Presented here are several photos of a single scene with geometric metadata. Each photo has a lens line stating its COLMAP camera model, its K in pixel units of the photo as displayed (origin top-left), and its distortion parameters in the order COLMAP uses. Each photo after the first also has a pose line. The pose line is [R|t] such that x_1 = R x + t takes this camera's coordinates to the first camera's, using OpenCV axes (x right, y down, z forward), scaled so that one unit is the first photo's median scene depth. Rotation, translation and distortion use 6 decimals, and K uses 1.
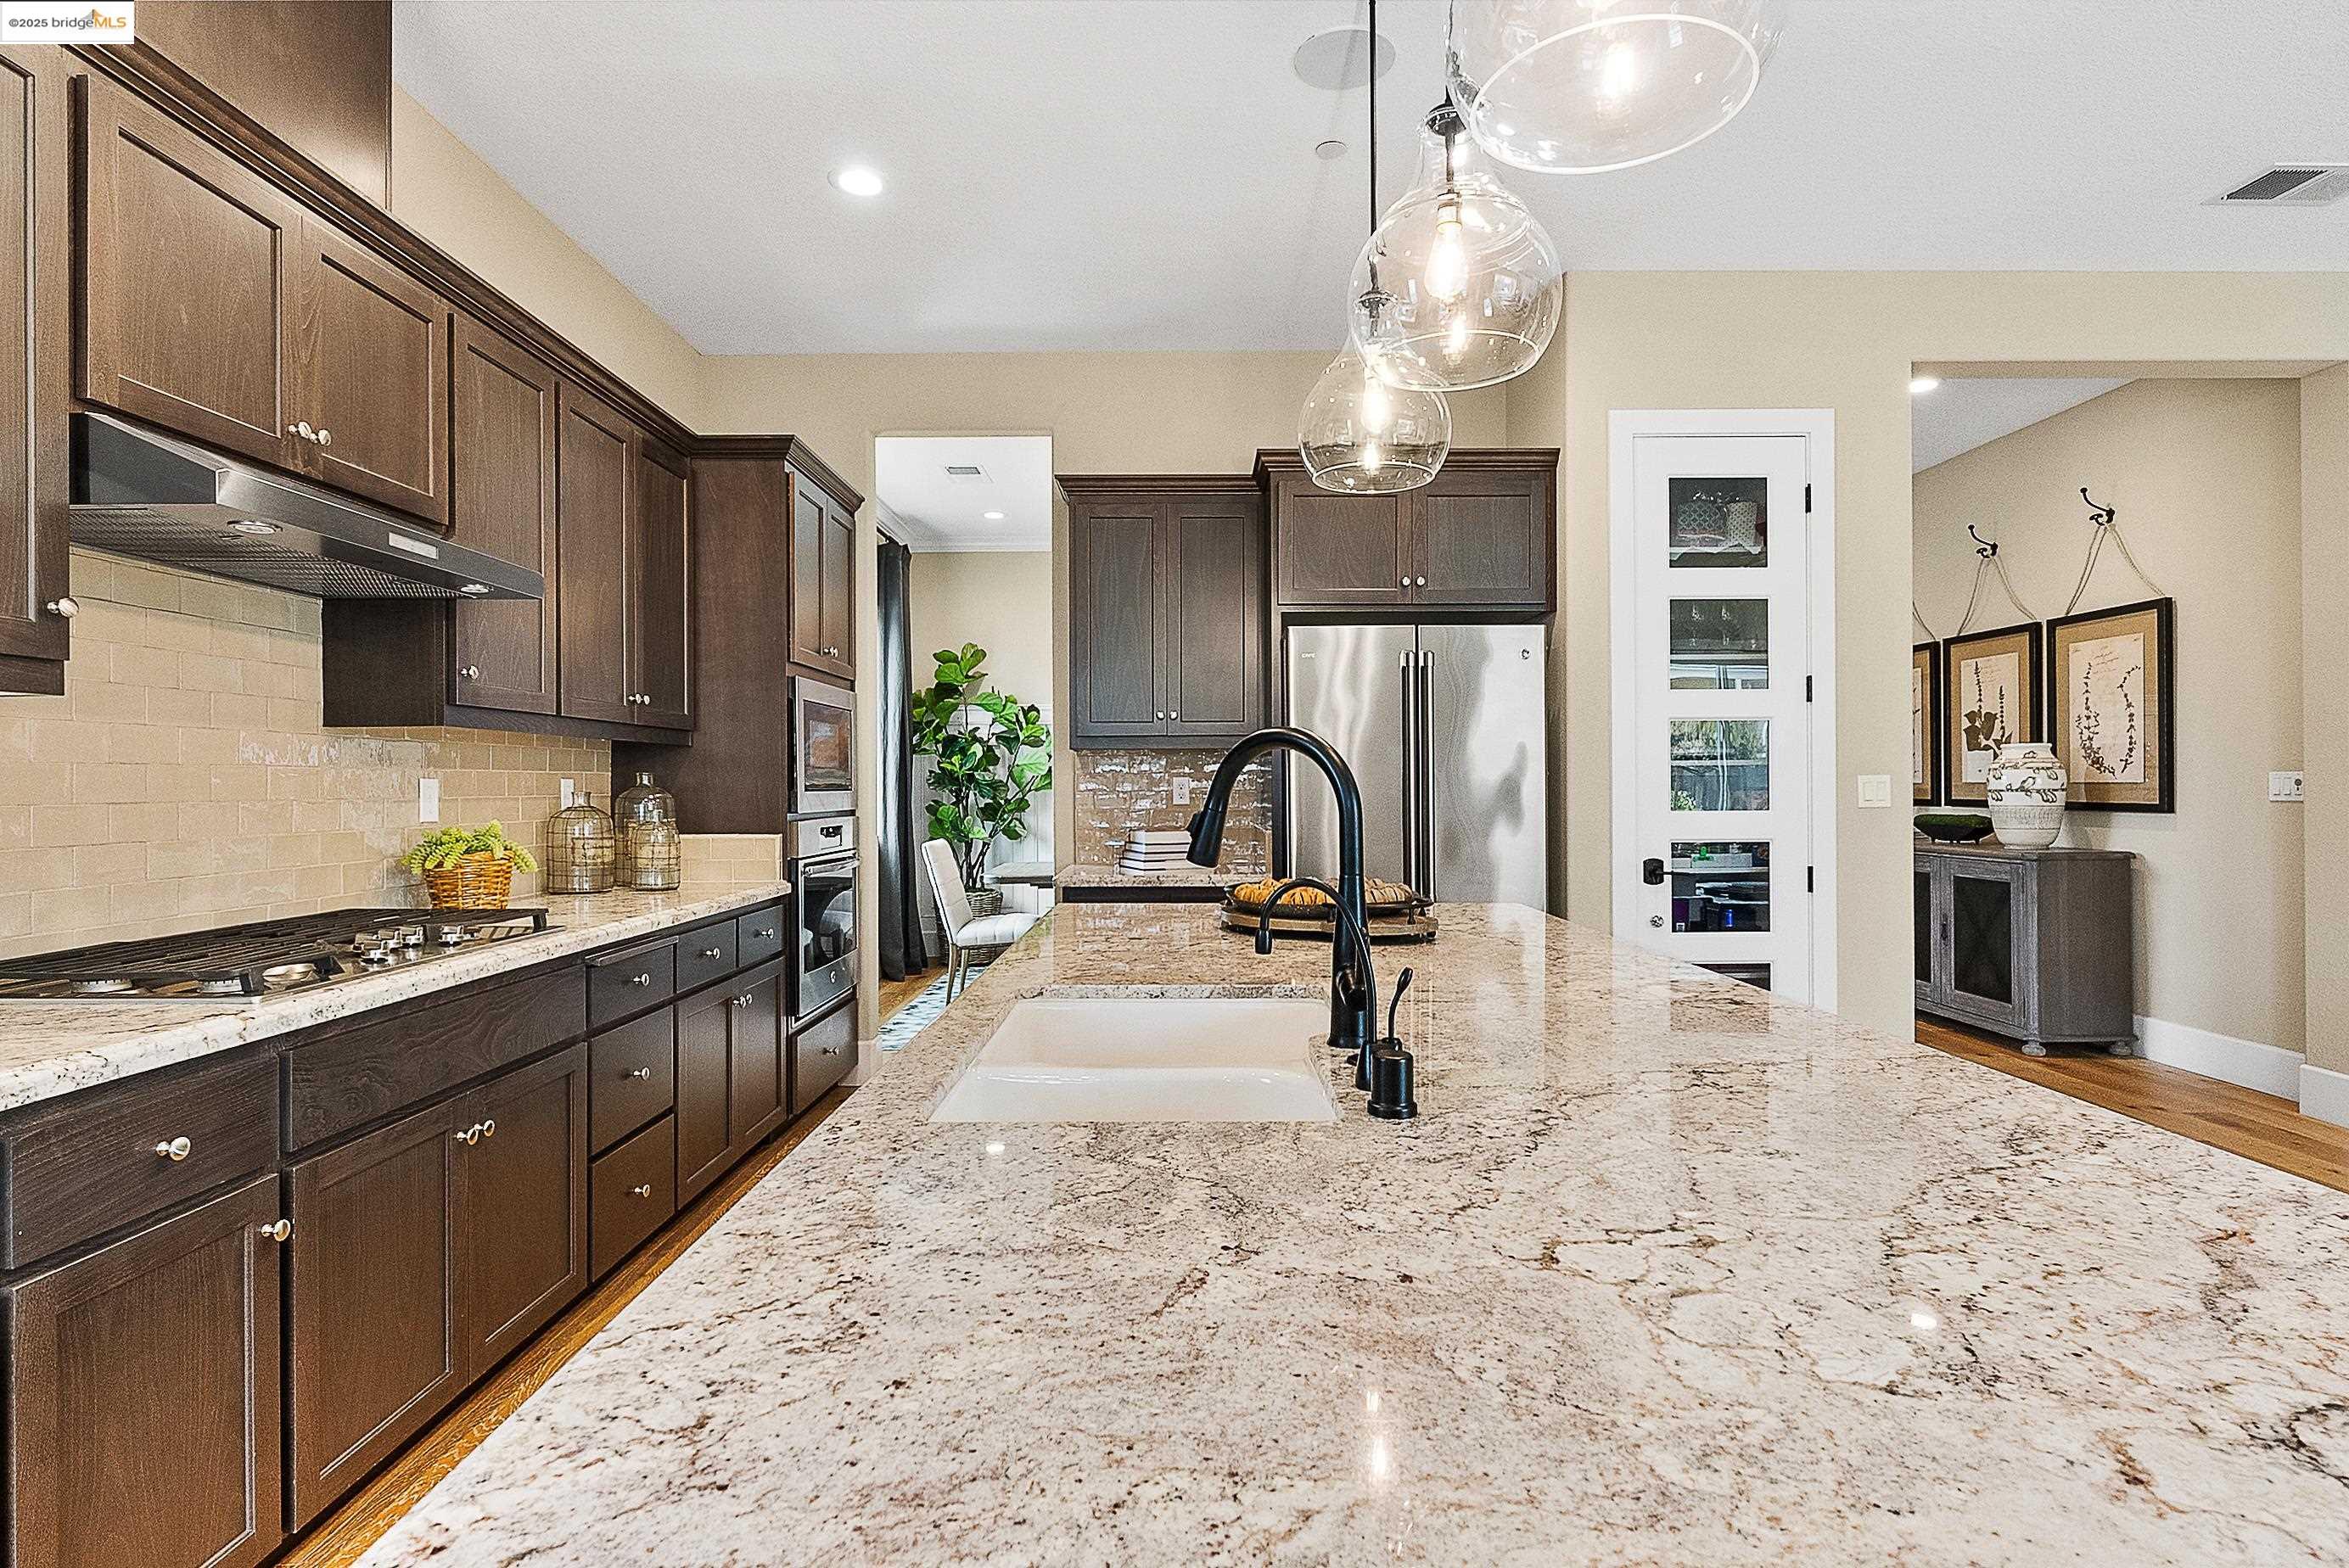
lens RADIAL K [[1171.7, 0, 1195.1], [0, 1171.7, 784.8], [0, 0, 1]] dist [0.000849, -0.002046]
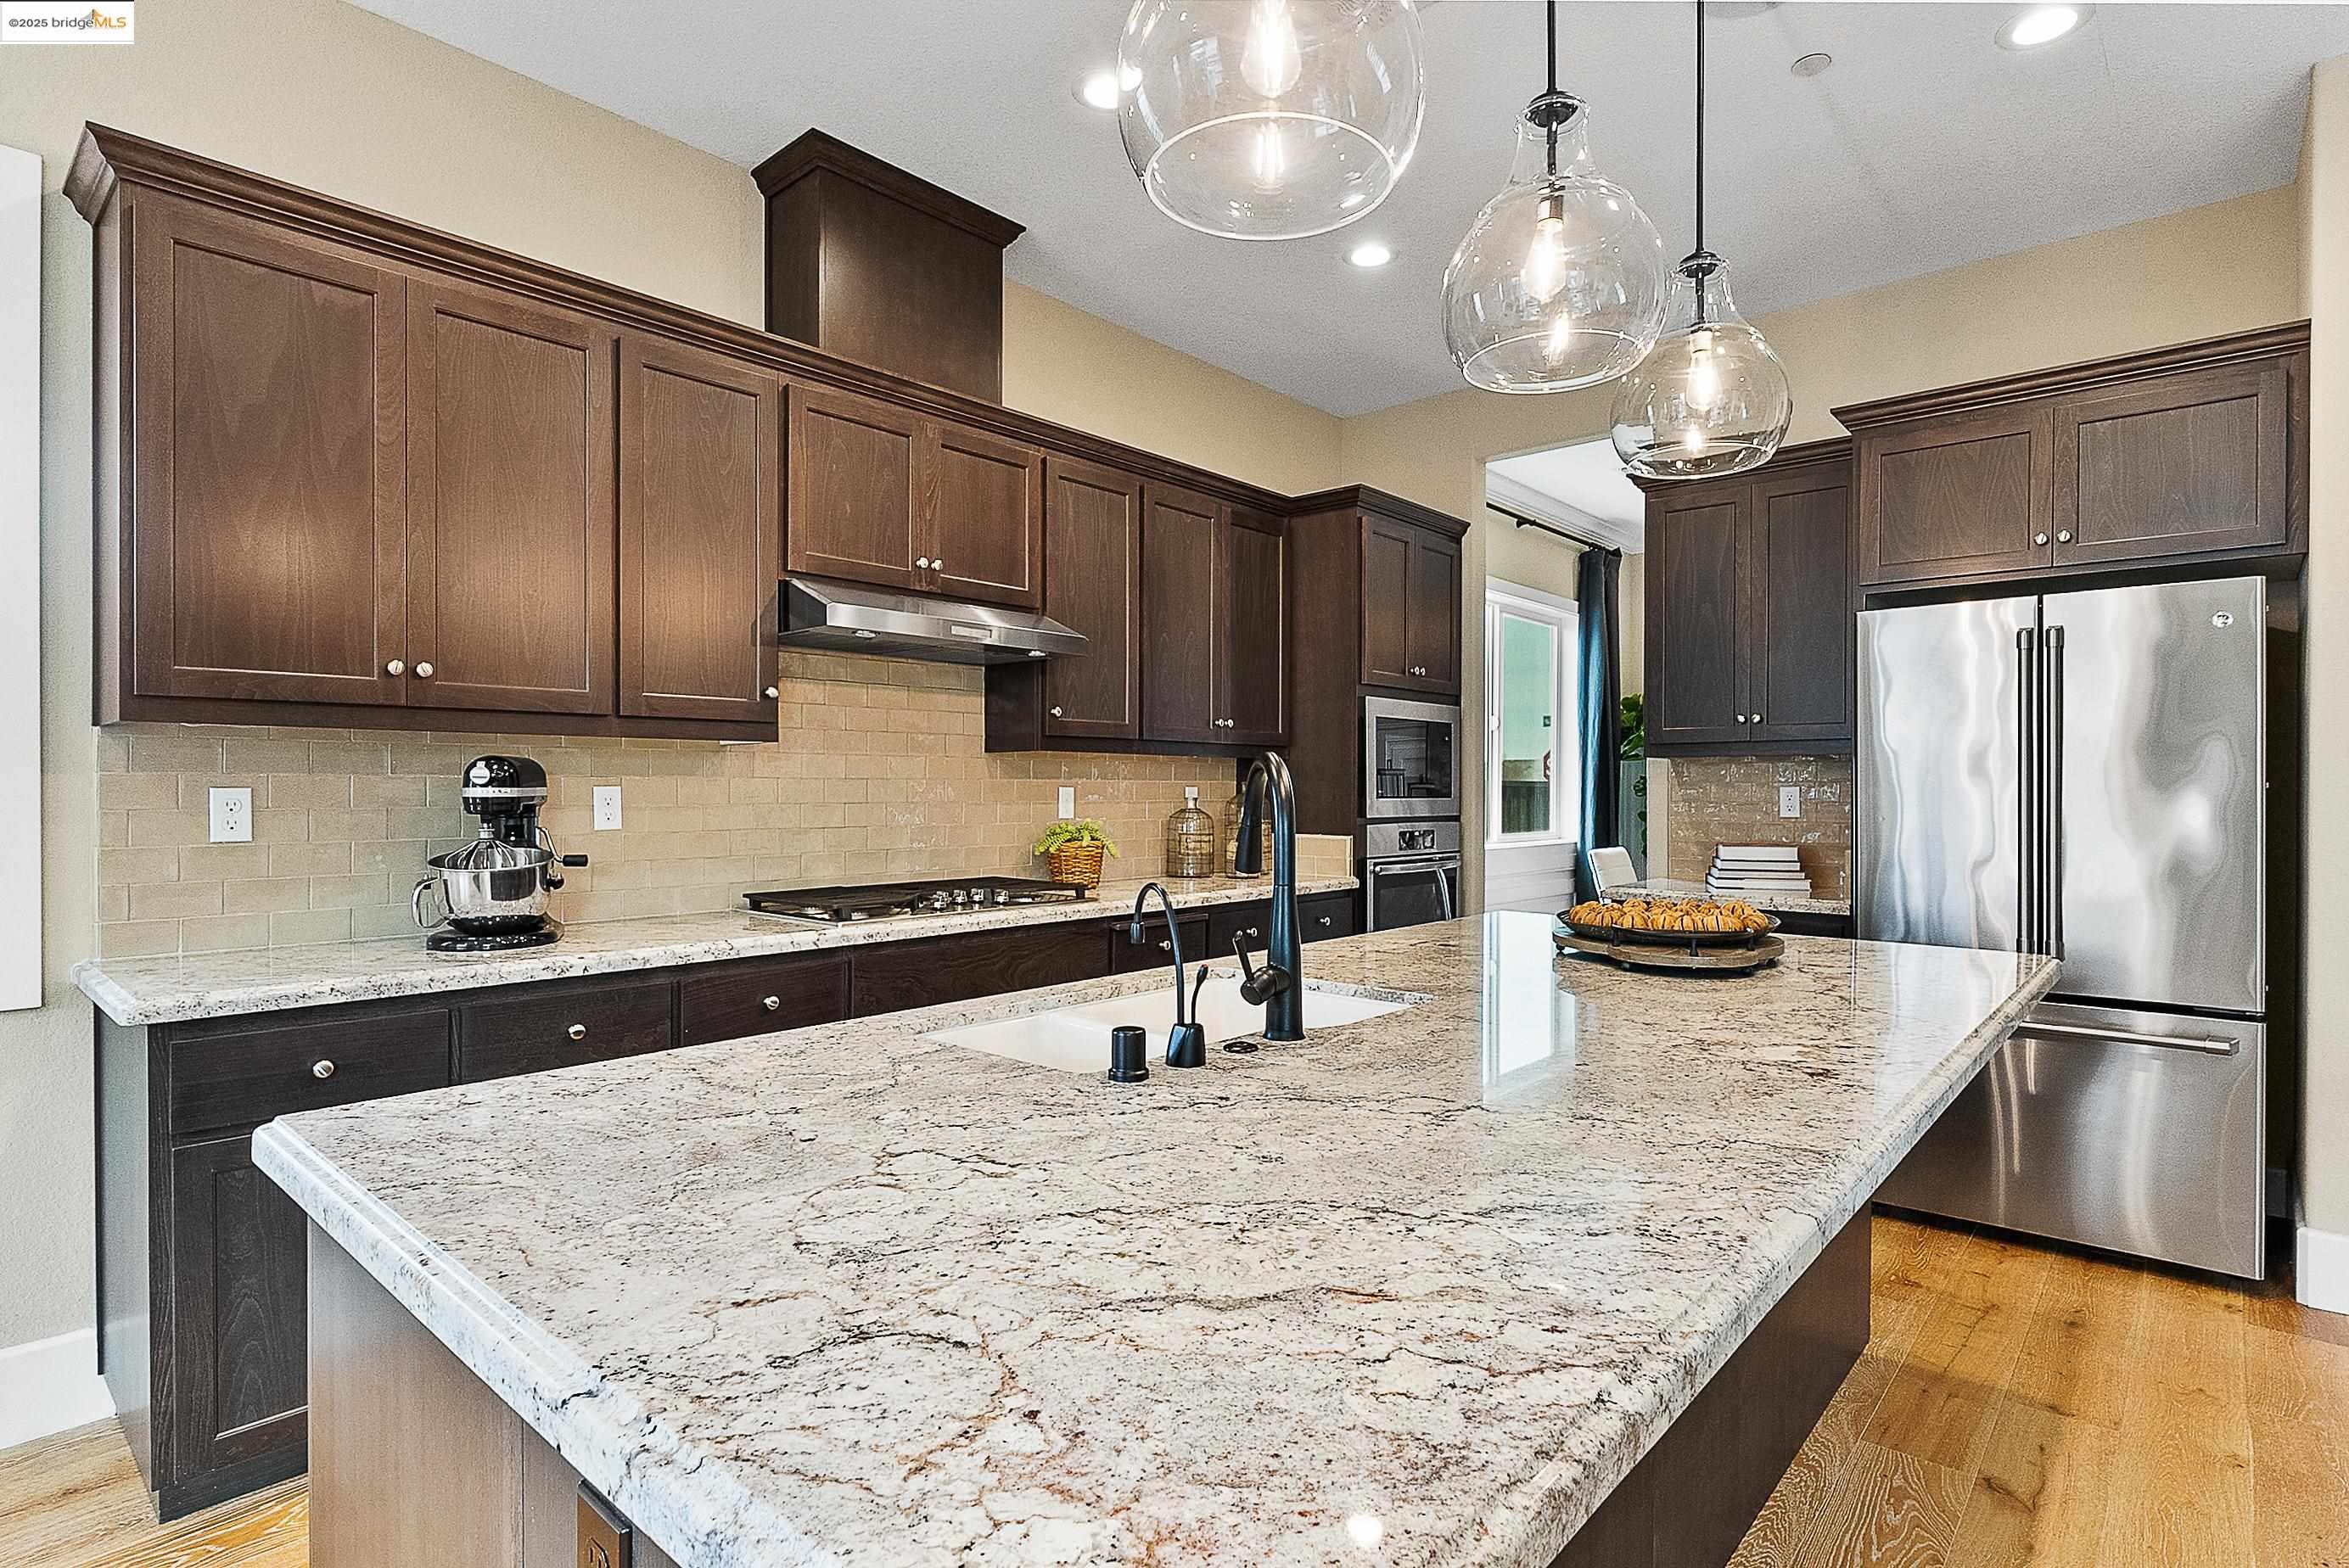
lens RADIAL K [[1171.7, 0, 1181.3], [0, 1171.7, 793.2], [0, 0, 1]] dist [0.000849, -0.002046]
pose [[0.749268, 0.008604, -0.662211, 1.012950], [-0.005829, 0.999963, 0.006398, -0.021494], [0.662241, -0.000934, 0.749290, 0.131847]]
